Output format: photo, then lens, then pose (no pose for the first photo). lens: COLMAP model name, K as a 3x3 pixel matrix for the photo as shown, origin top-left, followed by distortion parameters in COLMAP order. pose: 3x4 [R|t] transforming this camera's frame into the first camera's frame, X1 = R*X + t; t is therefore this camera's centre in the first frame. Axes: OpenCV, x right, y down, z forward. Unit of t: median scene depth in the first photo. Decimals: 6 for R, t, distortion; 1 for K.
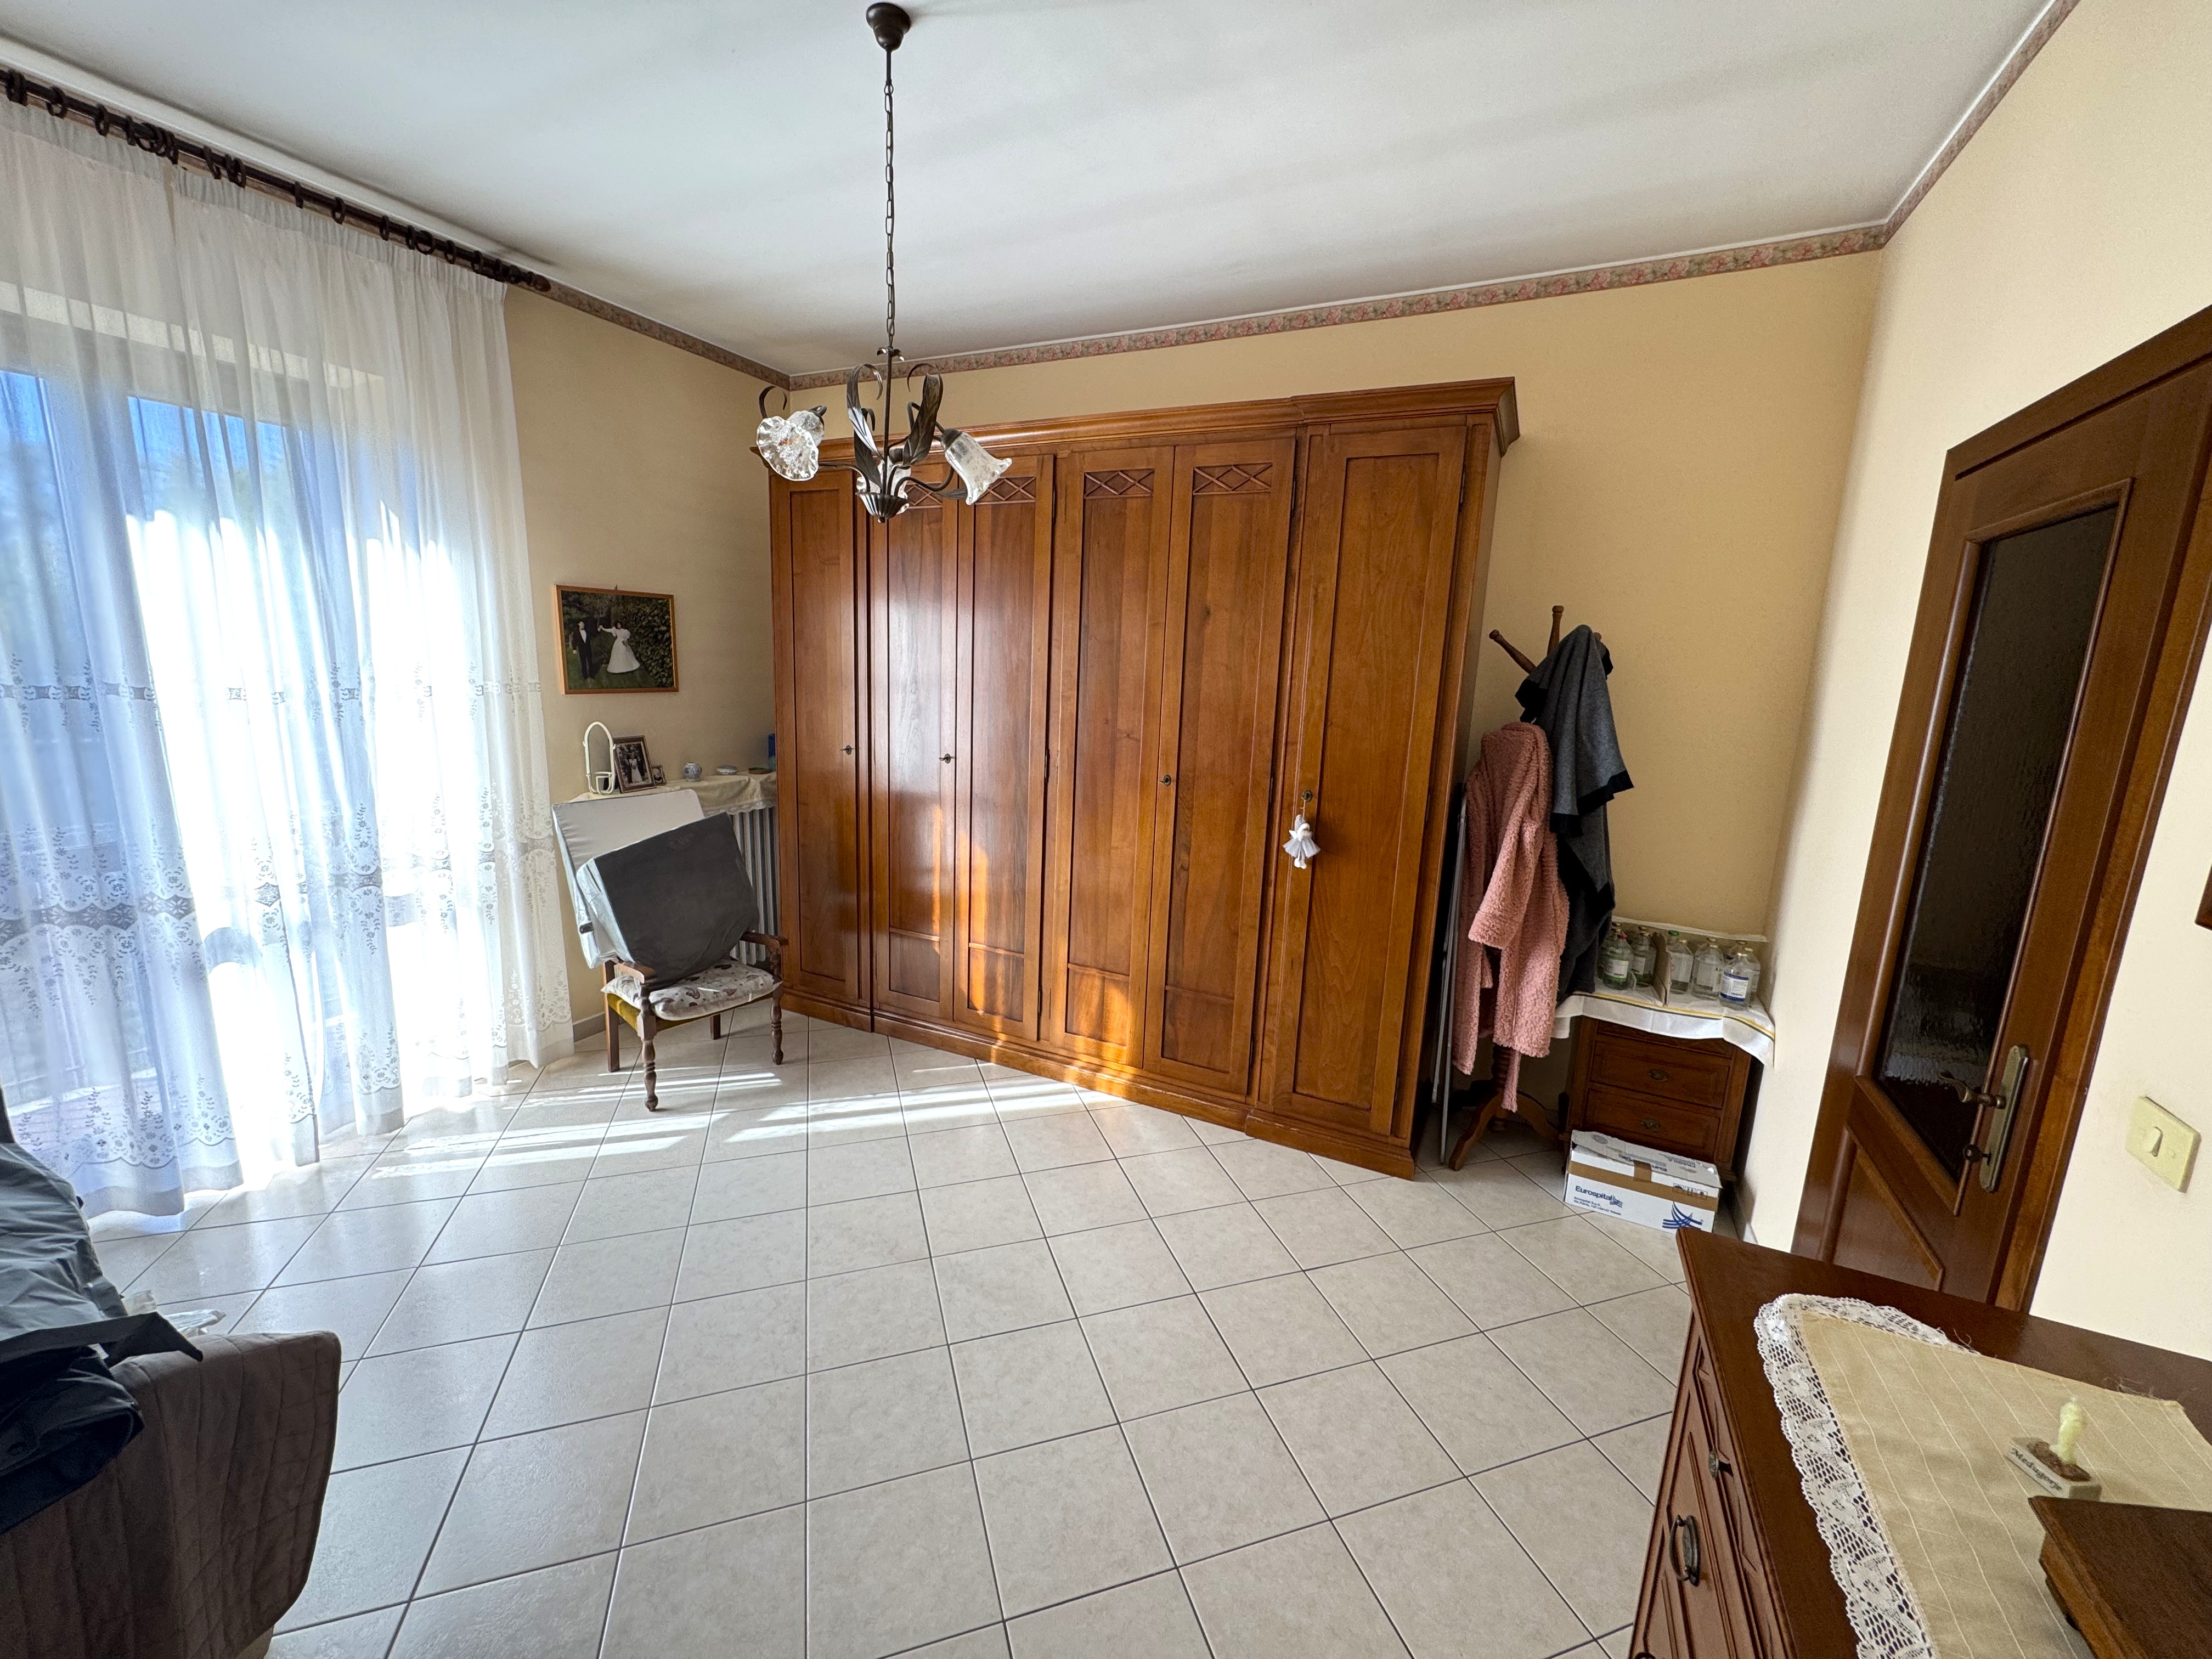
lens RADIAL K [[883.6, 0, 1104.4], [0, 883.6, 827.1], [0, 0, 1]] dist [-0.003403, 0.000143]
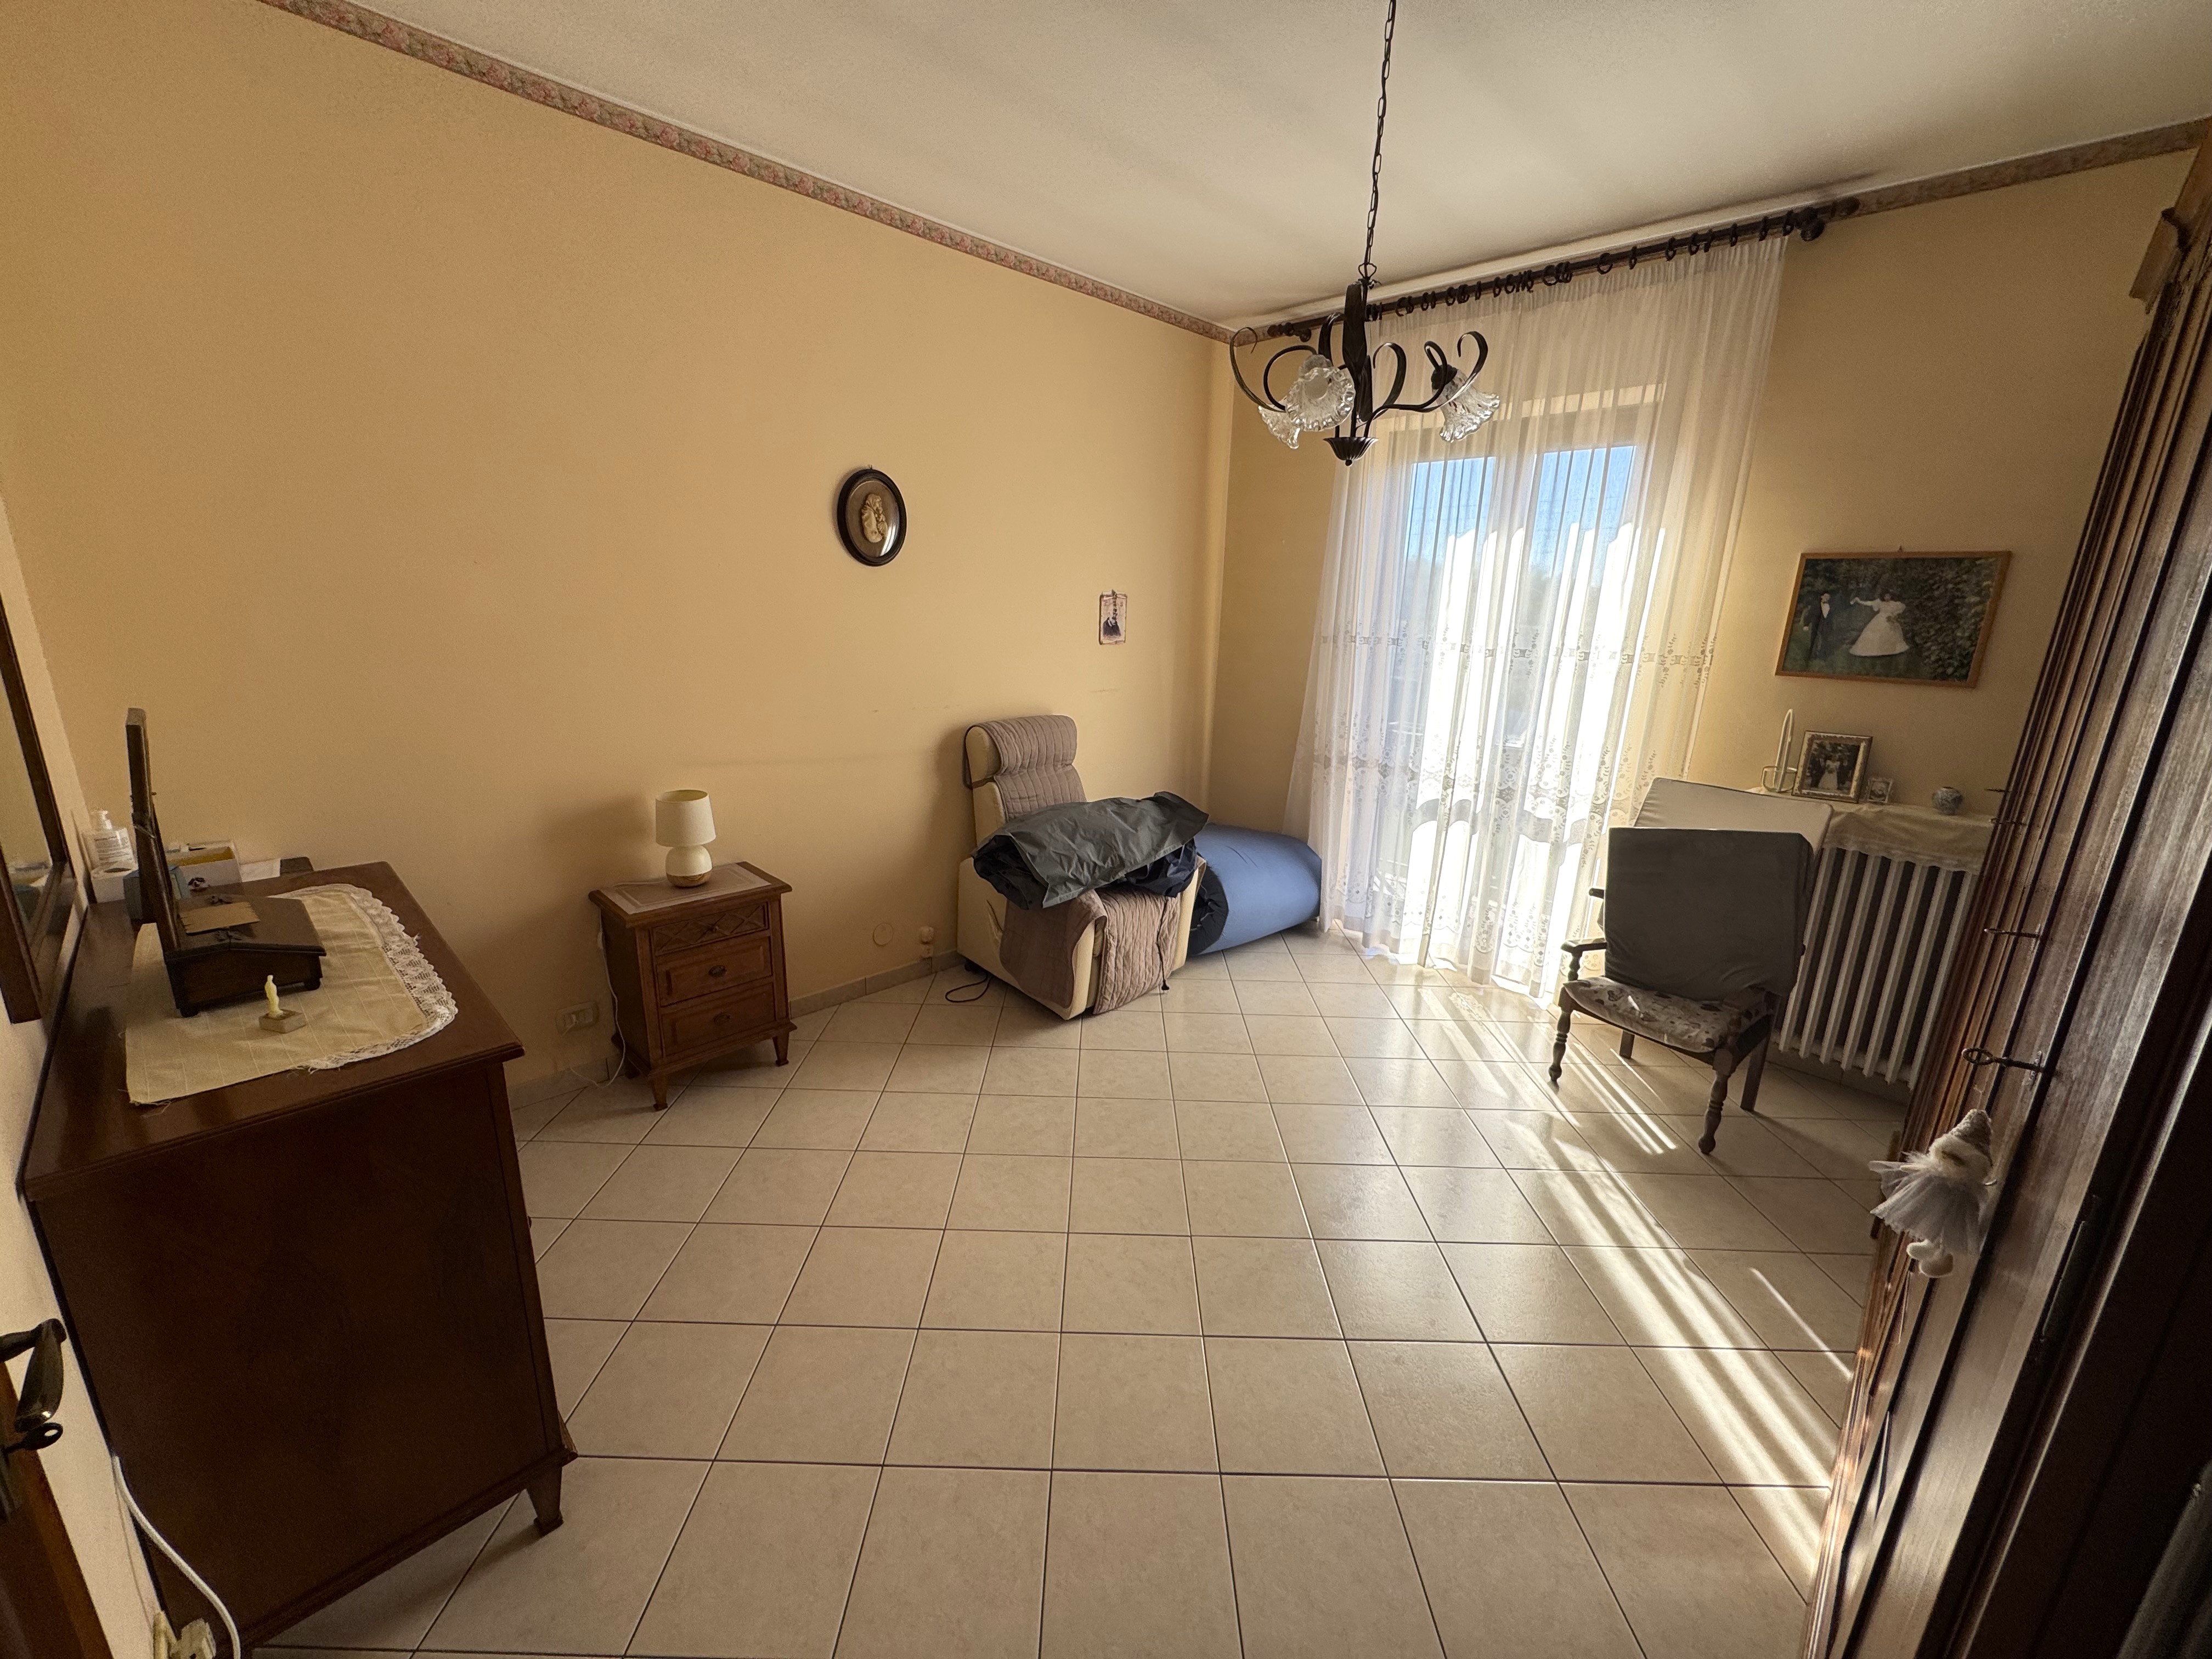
lens RADIAL K [[883.6, 0, 1104.4], [0, 883.6, 827.1], [0, 0, 1]] dist [-0.003403, 0.000143]
pose [[-0.317468, 0.196080, -0.927775, 0.480121], [-0.219558, 0.936603, 0.273074, -0.100987], [0.922501, 0.290393, -0.254290, 0.643575]]
